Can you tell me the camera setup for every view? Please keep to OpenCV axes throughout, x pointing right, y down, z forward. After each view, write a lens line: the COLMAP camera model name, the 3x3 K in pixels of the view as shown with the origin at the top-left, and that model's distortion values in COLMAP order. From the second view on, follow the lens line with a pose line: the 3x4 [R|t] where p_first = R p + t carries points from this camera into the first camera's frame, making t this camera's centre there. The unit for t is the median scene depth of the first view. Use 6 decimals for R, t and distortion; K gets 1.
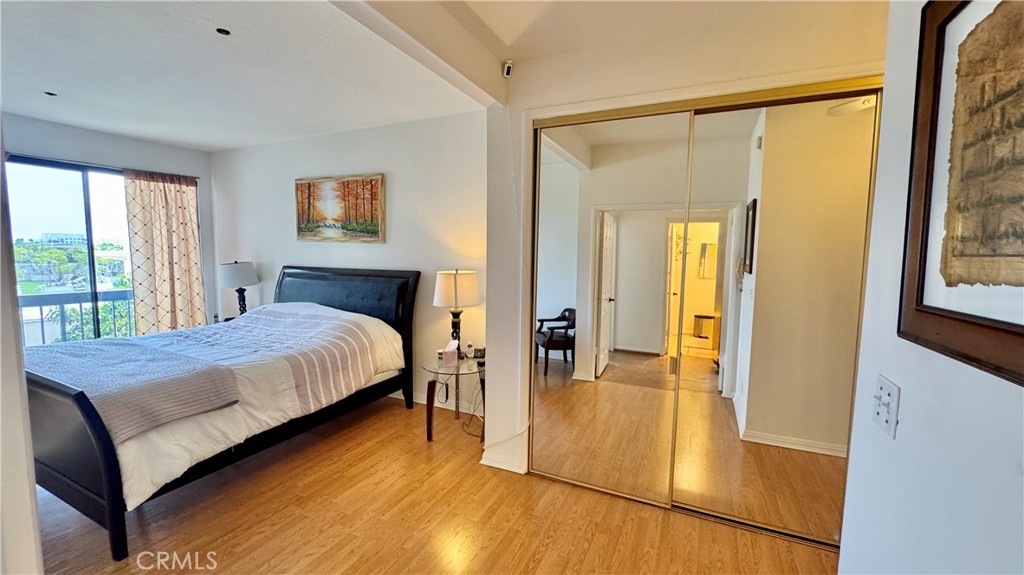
lens RADIAL K [[410.9, 0, 509.7], [0, 410.9, 284.5], [0, 0, 1]] dist [0.002826, 0.000286]
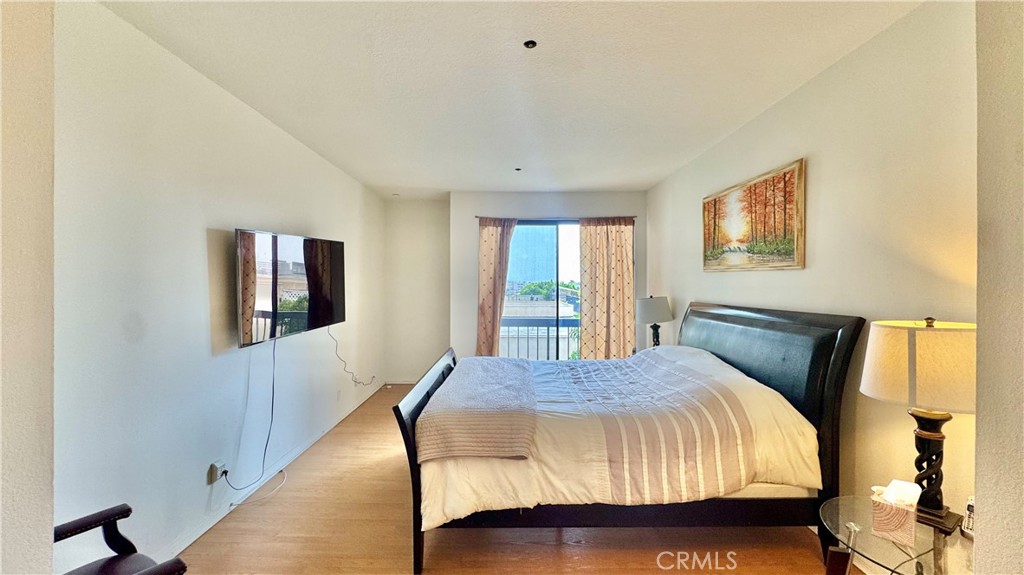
lens RADIAL K [[410.9, 0, 511.6], [0, 410.9, 287.2], [0, 0, 1]] dist [0.002826, 0.000286]
pose [[0.442558, -0.008490, -0.896700, 0.056905], [-0.064747, 0.997043, -0.041395, -0.018748], [0.894399, 0.076379, 0.440700, 0.334409]]
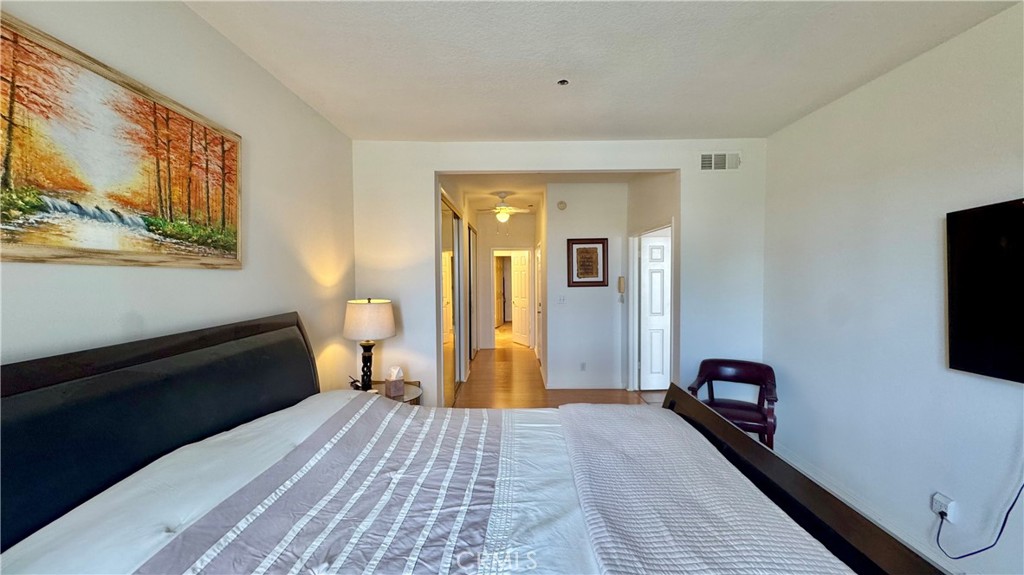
lens RADIAL K [[410.9, 0, 510.9], [0, 410.9, 284.4], [0, 0, 1]] dist [0.002826, 0.000286]
pose [[-0.424766, -0.037335, 0.904533, -0.915709], [0.073553, 0.994423, 0.075586, -0.095806], [-0.902310, 0.098637, -0.419651, 0.911020]]
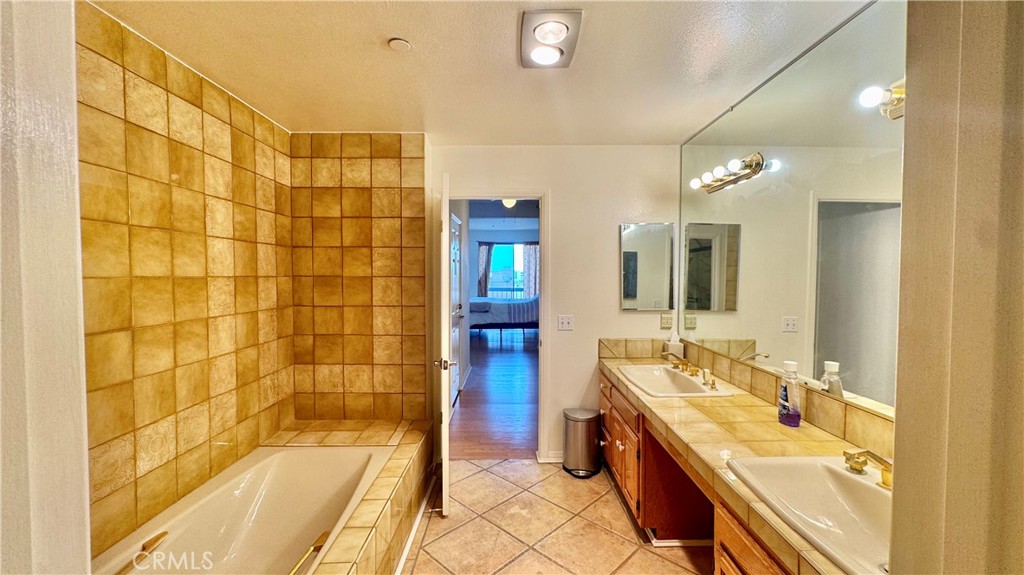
lens RADIAL K [[410.9, 0, 511.6], [0, 410.9, 285.7], [0, 0, 1]] dist [0.002826, 0.000286]
pose [[0.433944, 0.013797, -0.900834, 1.599661], [-0.065796, 0.997698, -0.016414, 0.062213], [0.898534, 0.066394, 0.433853, -0.241502]]
